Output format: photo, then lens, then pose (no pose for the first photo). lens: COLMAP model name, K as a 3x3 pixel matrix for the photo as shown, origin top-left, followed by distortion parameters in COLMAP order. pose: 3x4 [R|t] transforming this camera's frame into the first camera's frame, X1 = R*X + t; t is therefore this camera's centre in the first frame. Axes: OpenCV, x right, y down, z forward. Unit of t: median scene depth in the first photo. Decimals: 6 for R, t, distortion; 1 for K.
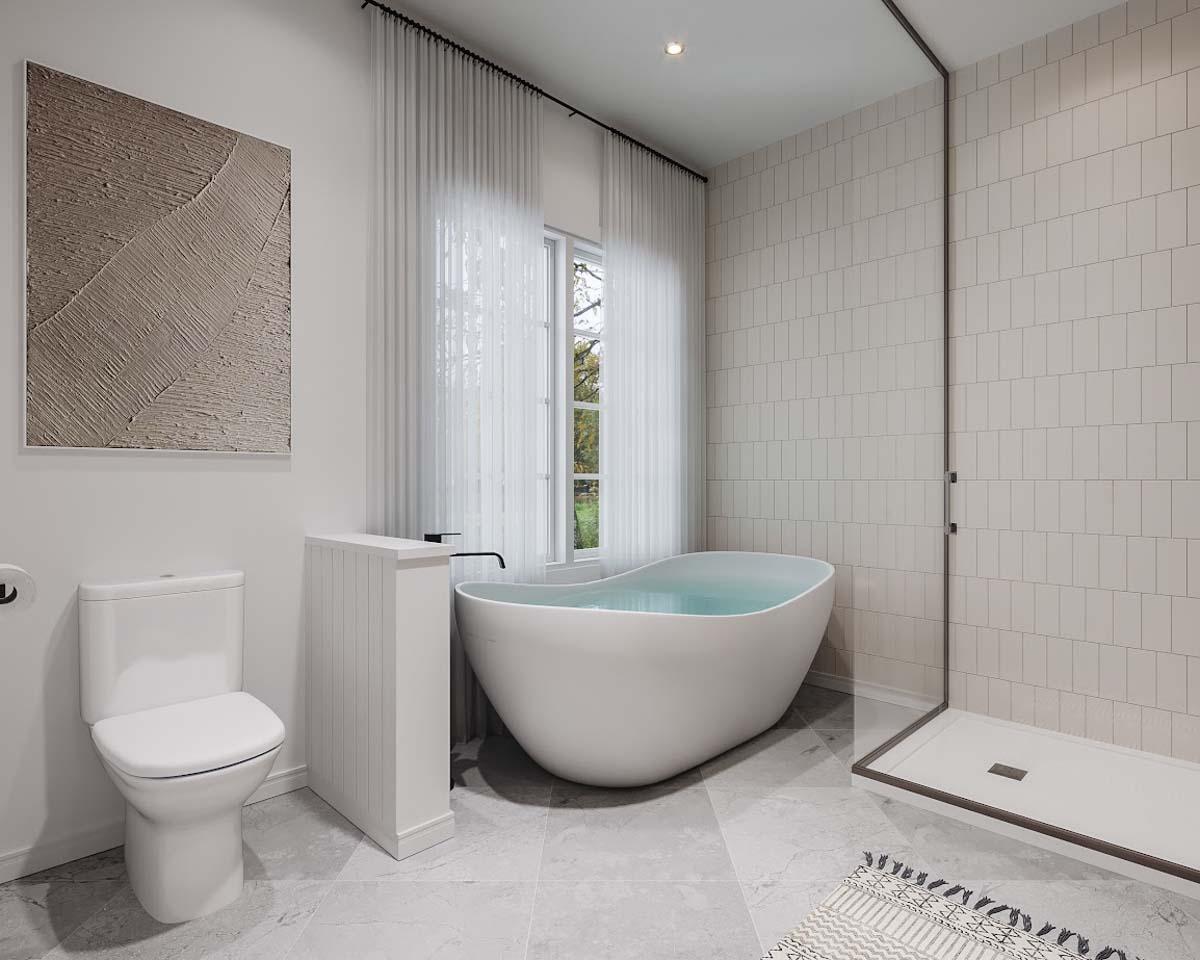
lens RADIAL K [[665.5, 0, 600.0], [0, 665.5, 480.0], [0, 0, 1]] dist [0.000771, 0.000588]
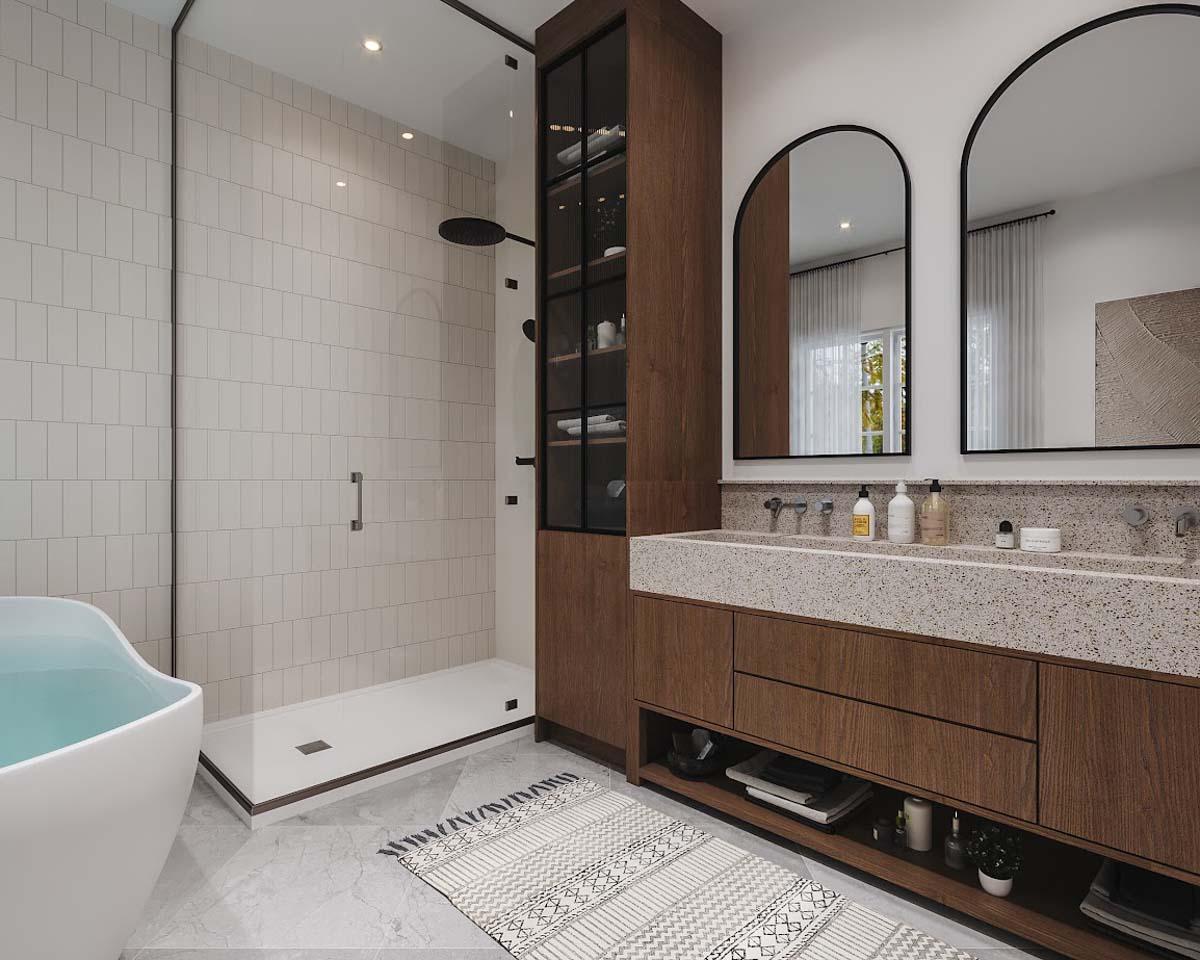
lens RADIAL K [[665.5, 0, 600.0], [0, 665.5, 480.0], [0, 0, 1]] dist [0.000771, 0.000588]
pose [[0.000819, 0.000265, 1.000000, -0.614153], [-0.000245, 1.000000, -0.000264, -0.000044], [-1.000000, -0.000245, 0.000819, 0.679198]]
